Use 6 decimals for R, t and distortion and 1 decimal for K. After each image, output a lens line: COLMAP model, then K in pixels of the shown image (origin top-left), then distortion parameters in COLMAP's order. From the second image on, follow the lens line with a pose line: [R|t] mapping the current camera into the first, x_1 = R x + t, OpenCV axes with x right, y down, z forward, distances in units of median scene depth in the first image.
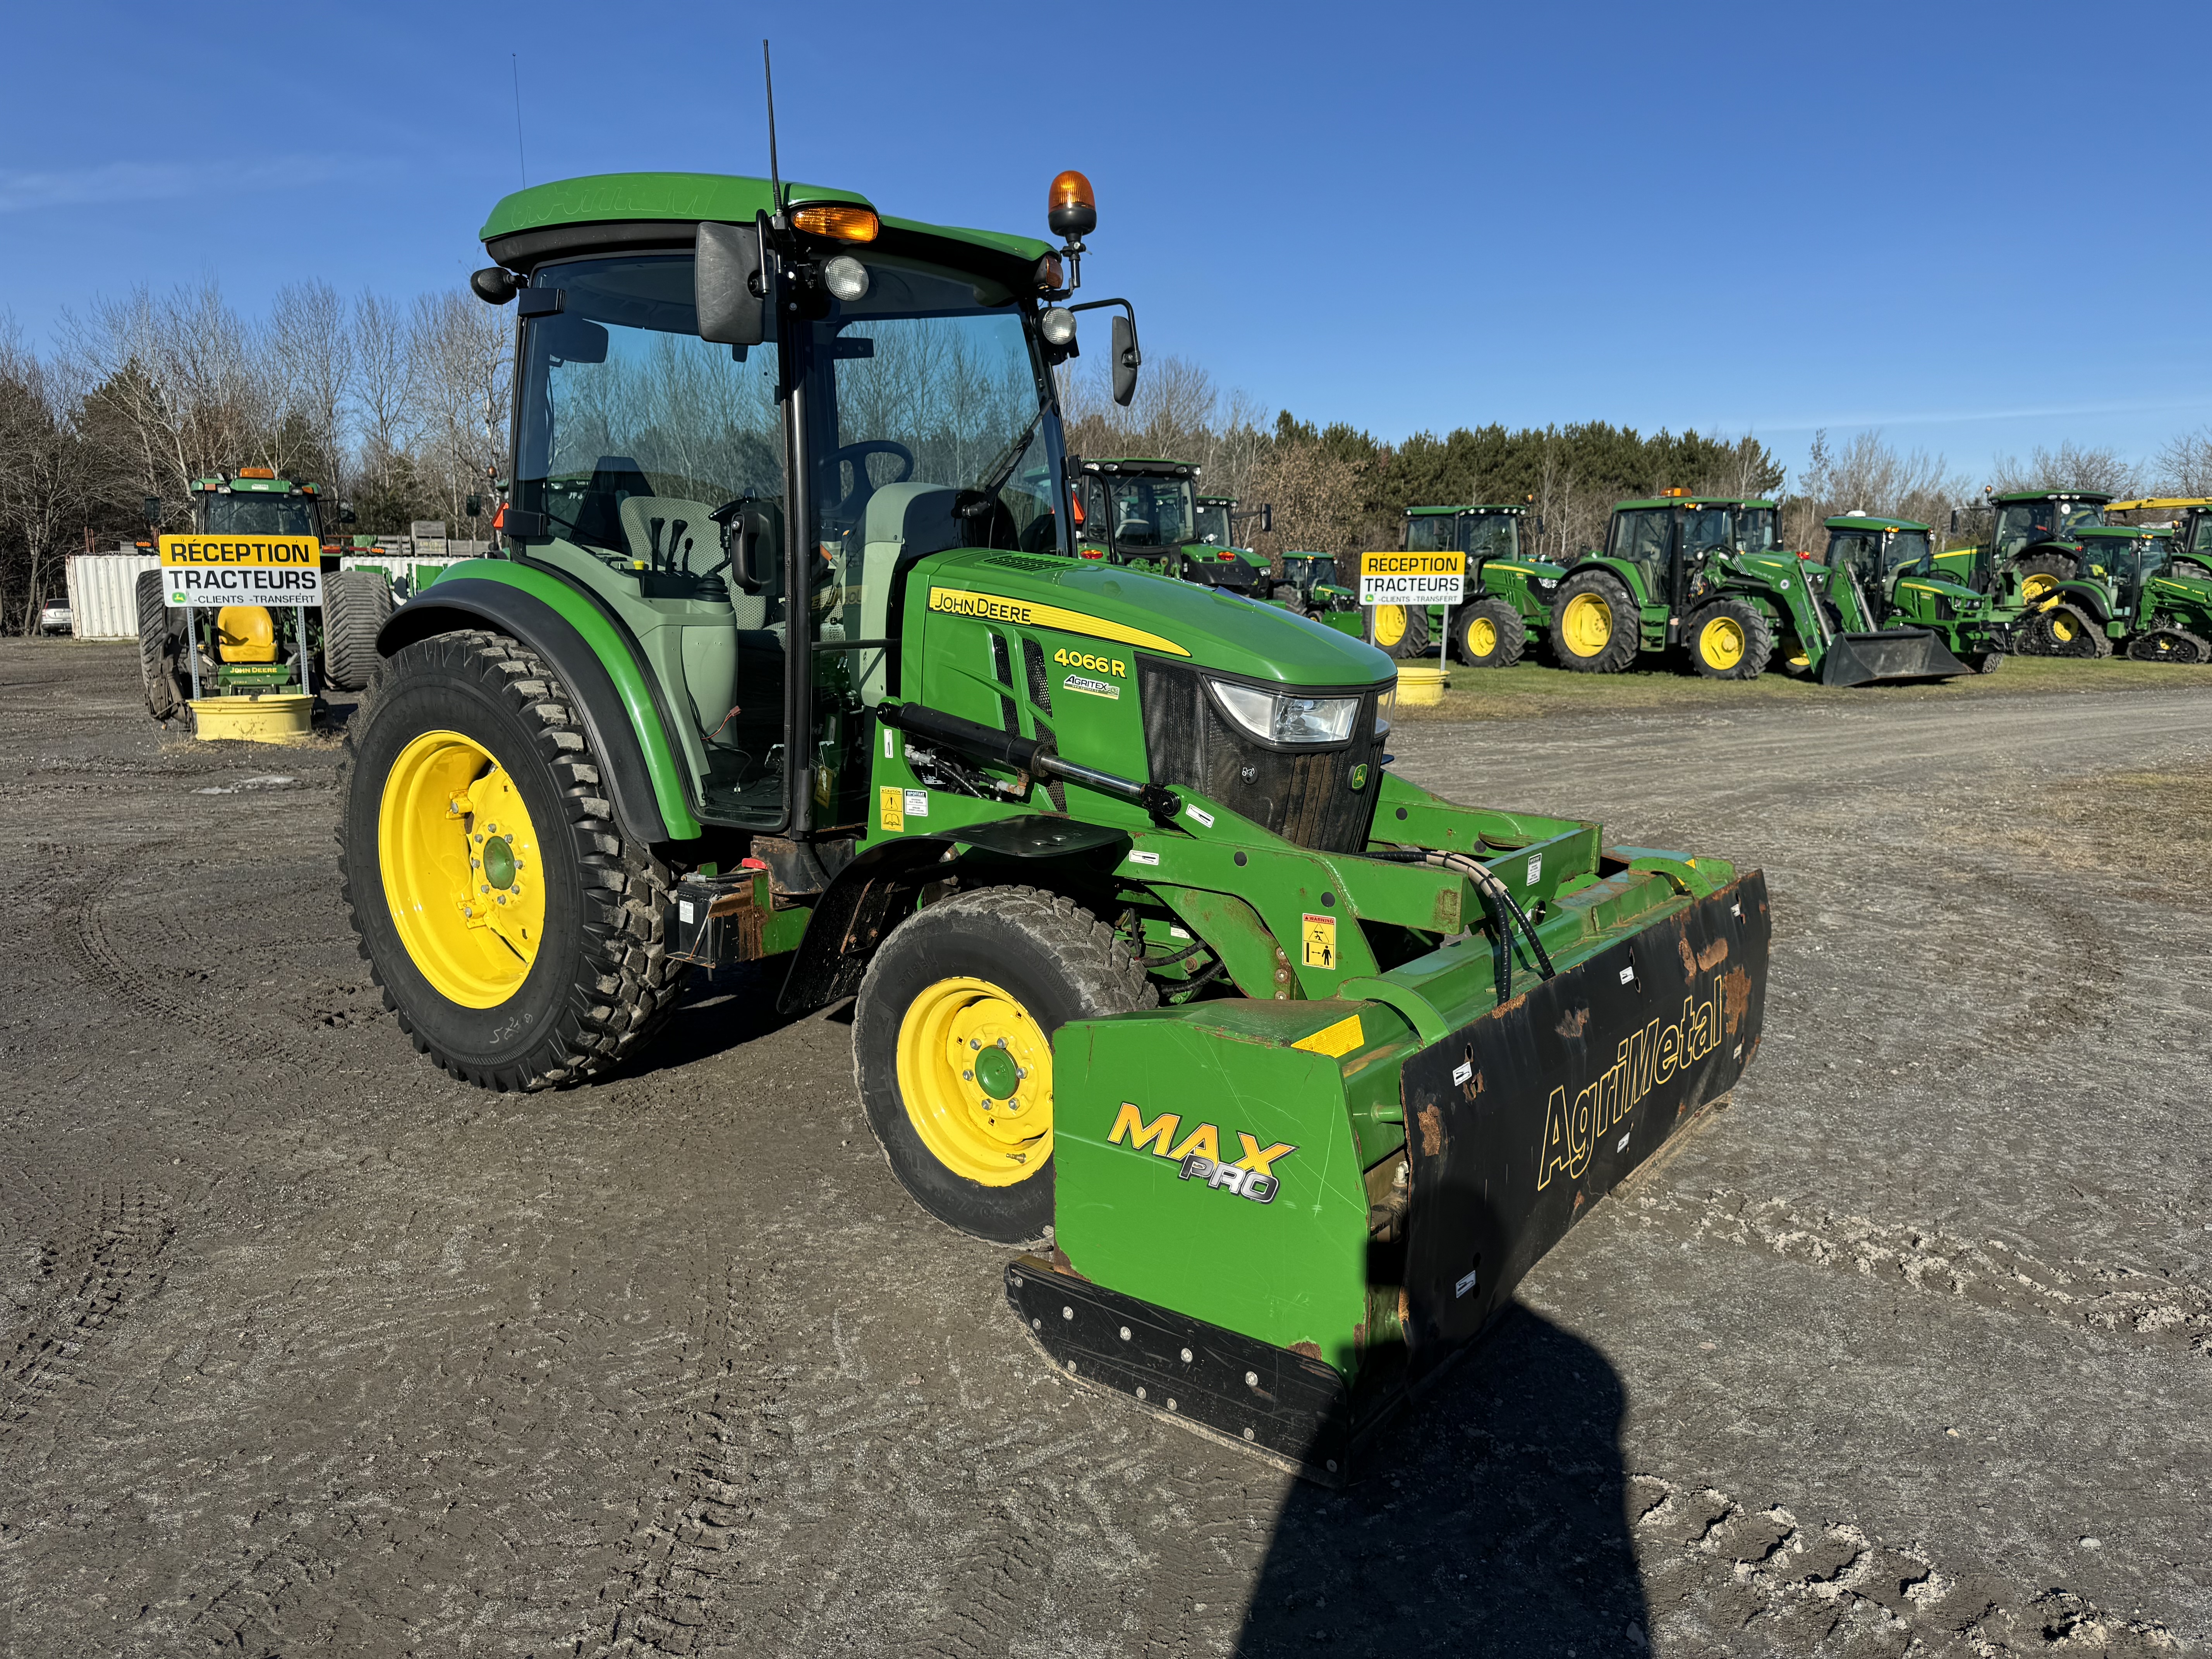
lens RADIAL K [[1572.1, 0, 1111.2], [0, 1572.1, 827.3], [0, 0, 1]] dist [0.041716, -0.045693]
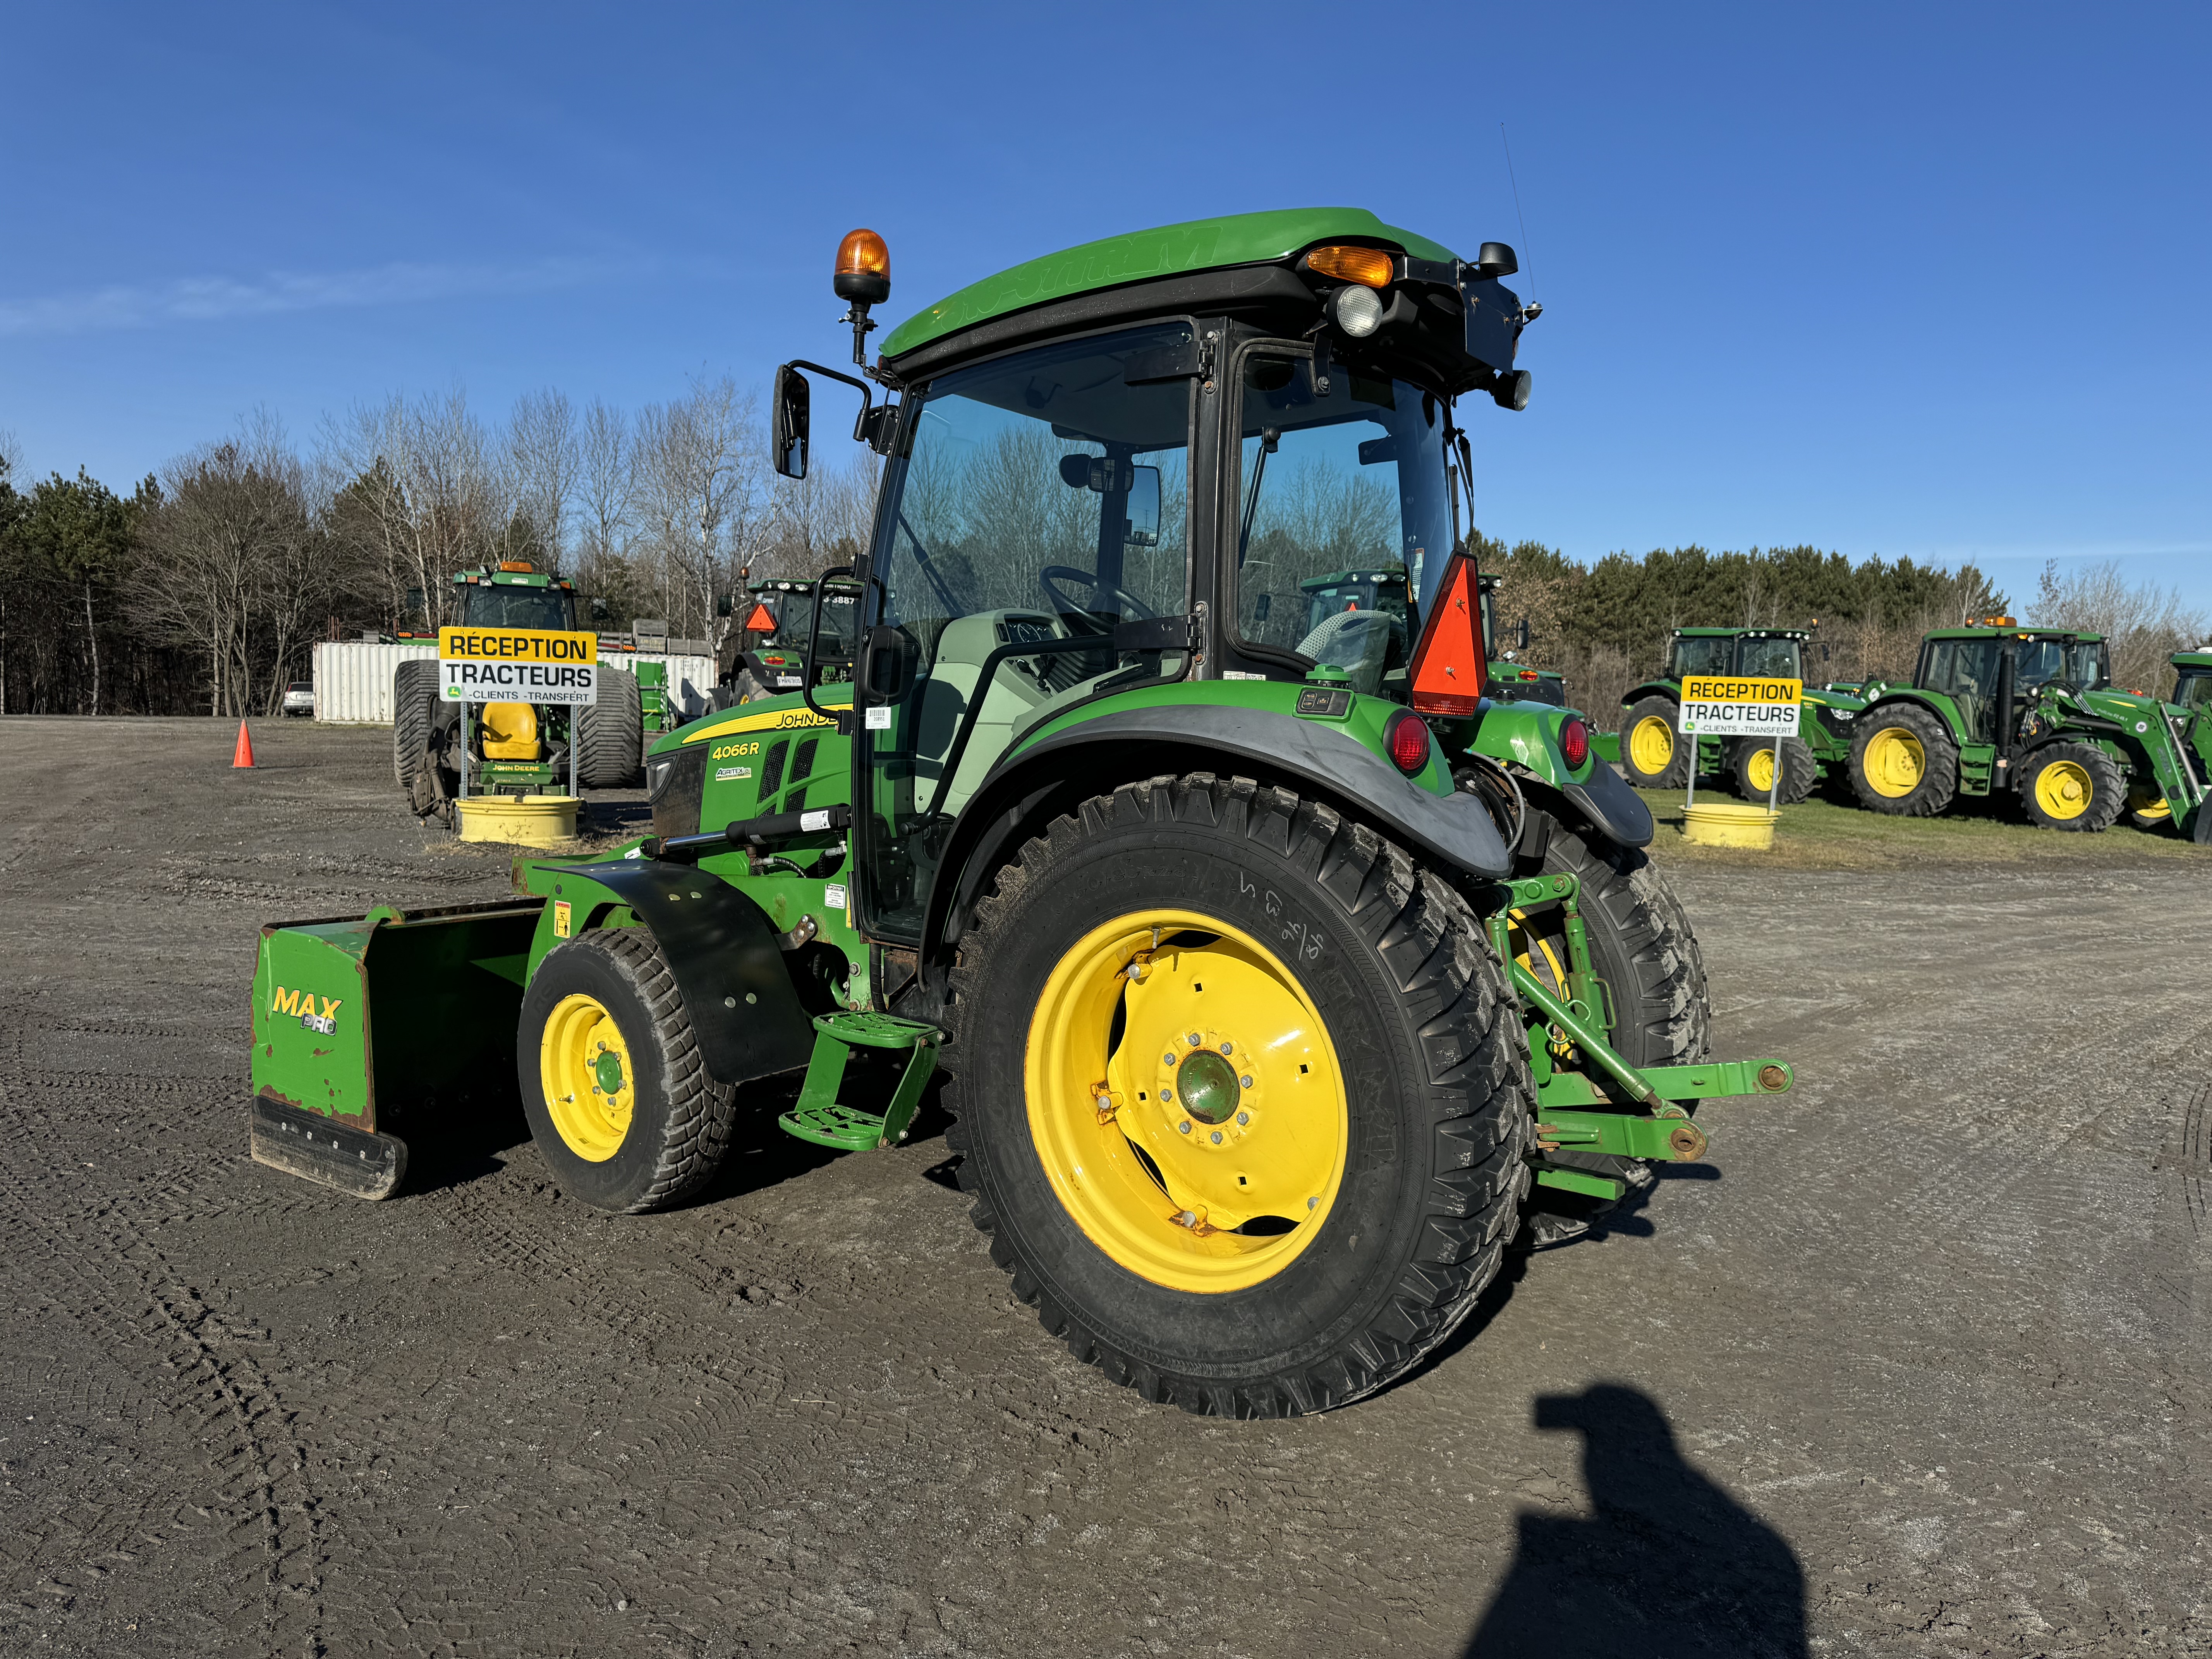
lens RADIAL K [[1572.1, 0, 1095.9], [0, 1572.1, 831.4], [0, 0, 1]] dist [0.041716, -0.045693]
pose [[0.993092, 0.040003, -0.110305, -0.047350], [-0.047187, 0.996878, -0.063306, -0.009395], [0.107428, 0.068073, 0.991880, 0.050810]]
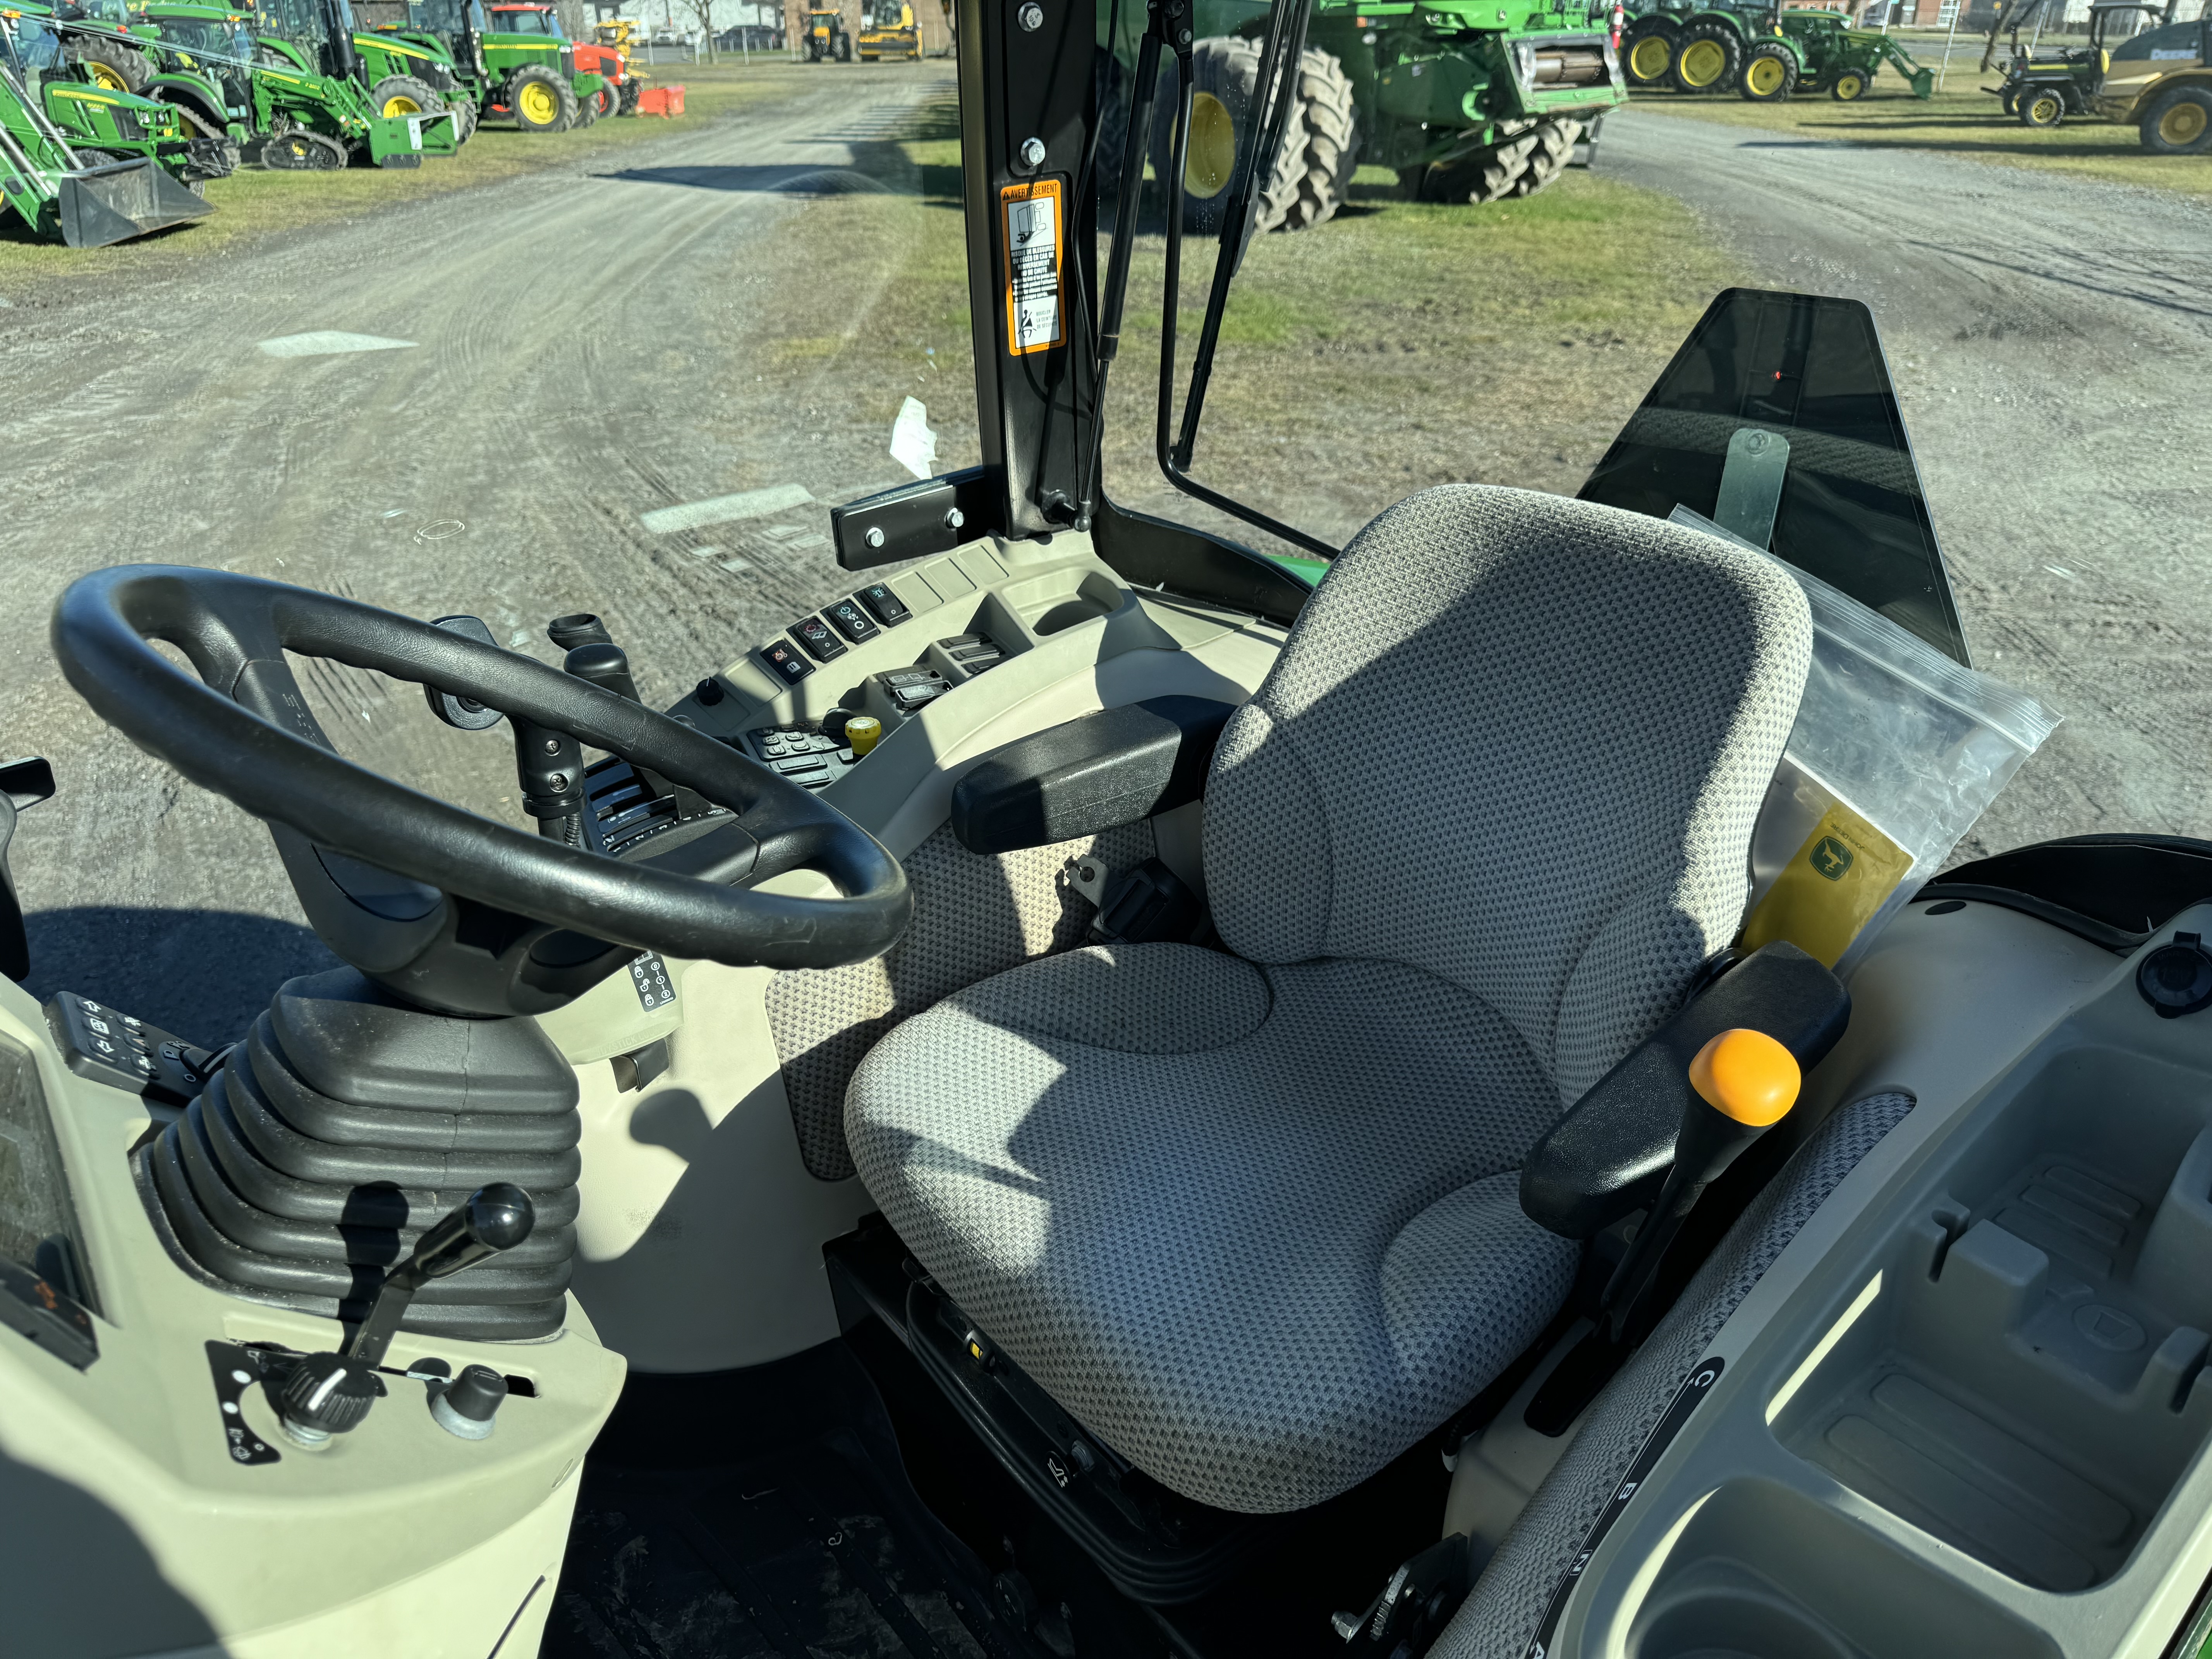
lens RADIAL K [[1572.1, 0, 1103.7], [0, 1572.1, 837.0], [0, 0, 1]] dist [0.041716, -0.045693]
pose [[0.384729, -0.421546, 0.821147, -0.088328], [0.147410, 0.906264, 0.396177, -0.050131], [-0.911183, -0.031376, 0.410806, 0.182246]]
